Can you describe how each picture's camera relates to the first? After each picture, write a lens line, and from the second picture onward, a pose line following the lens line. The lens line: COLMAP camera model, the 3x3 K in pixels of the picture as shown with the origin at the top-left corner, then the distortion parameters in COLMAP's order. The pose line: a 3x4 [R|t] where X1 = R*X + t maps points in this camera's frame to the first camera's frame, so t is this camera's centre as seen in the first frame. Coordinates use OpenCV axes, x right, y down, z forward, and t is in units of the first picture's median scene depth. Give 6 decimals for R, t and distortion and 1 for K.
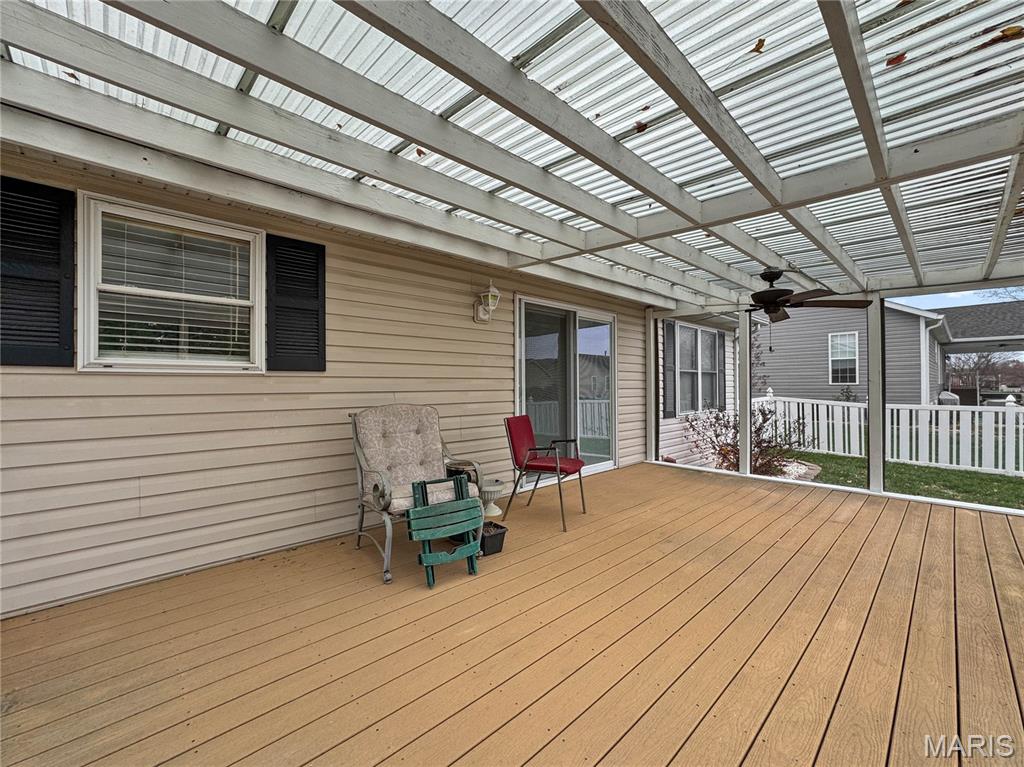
lens RADIAL K [[418.9, 0, 510.7], [0, 418.9, 384.9], [0, 0, 1]] dist [-0.024495, 0.000268]
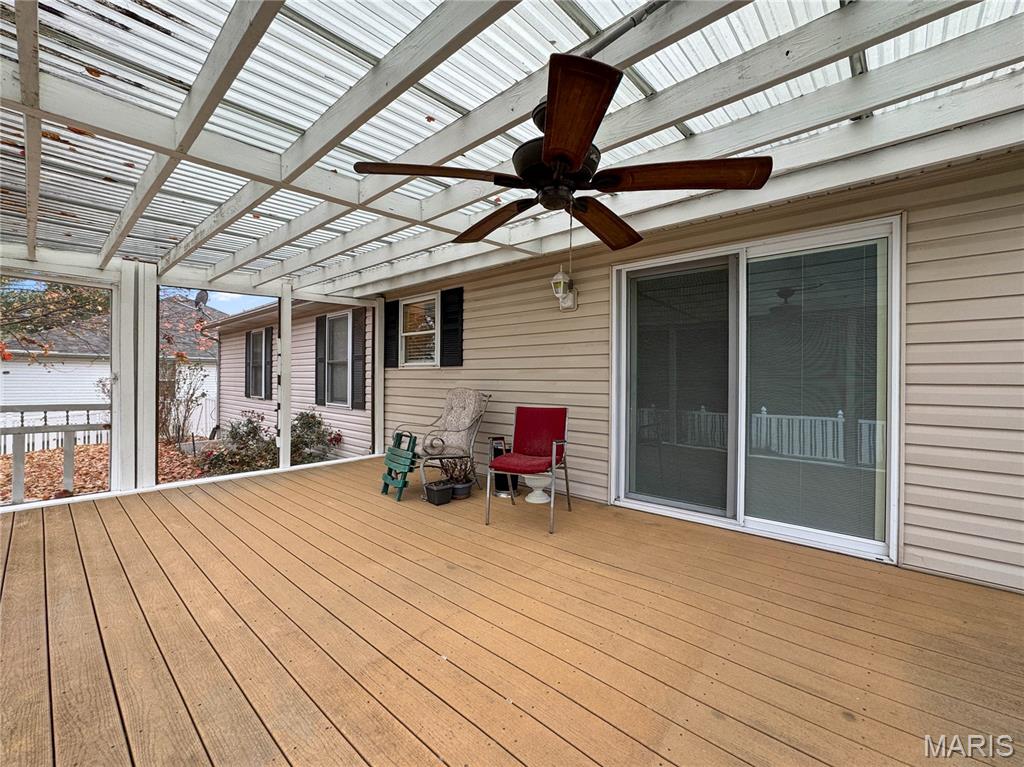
lens RADIAL K [[418.9, 0, 510.7], [0, 418.9, 384.9], [0, 0, 1]] dist [-0.024495, 0.000268]
pose [[0.110550, 0.026259, -0.993524, 1.184571], [-0.003120, 0.999655, 0.026074, -0.002536], [0.993866, 0.000217, 0.110594, 1.016965]]
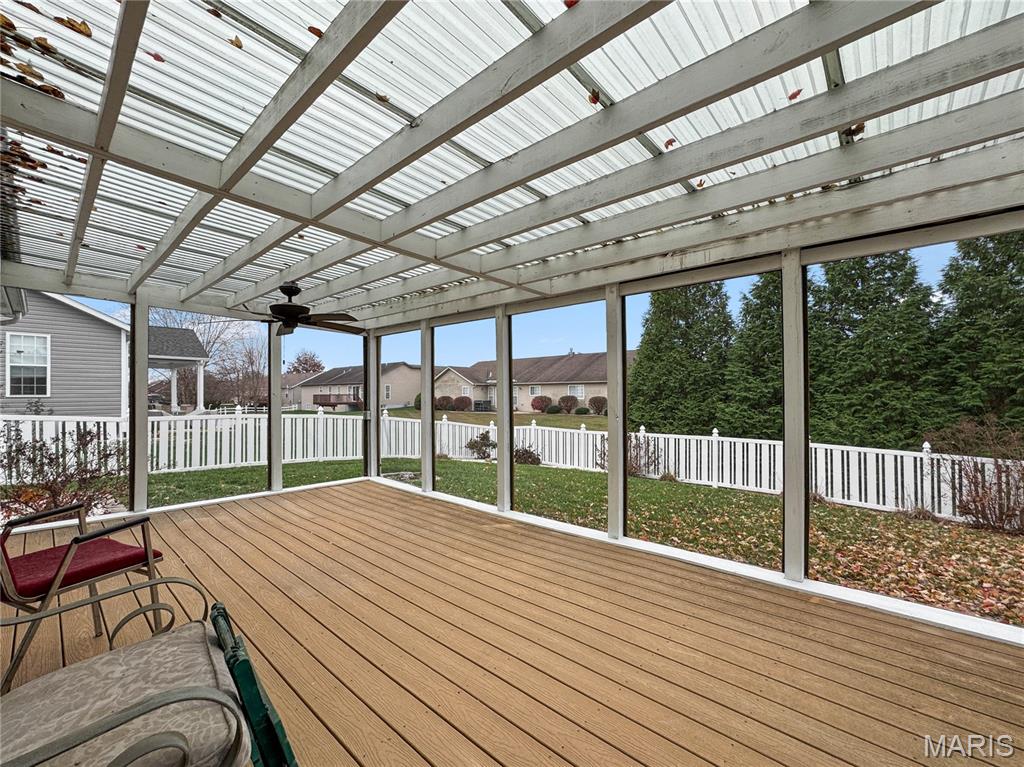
lens RADIAL K [[418.9, 0, 510.7], [0, 418.9, 384.9], [0, 0, 1]] dist [-0.024495, 0.000268]
pose [[-0.091560, 0.028736, 0.995385, -0.468200], [0.000361, 0.999584, -0.028824, -0.005081], [-0.995799, -0.002280, -0.091533, 0.630177]]
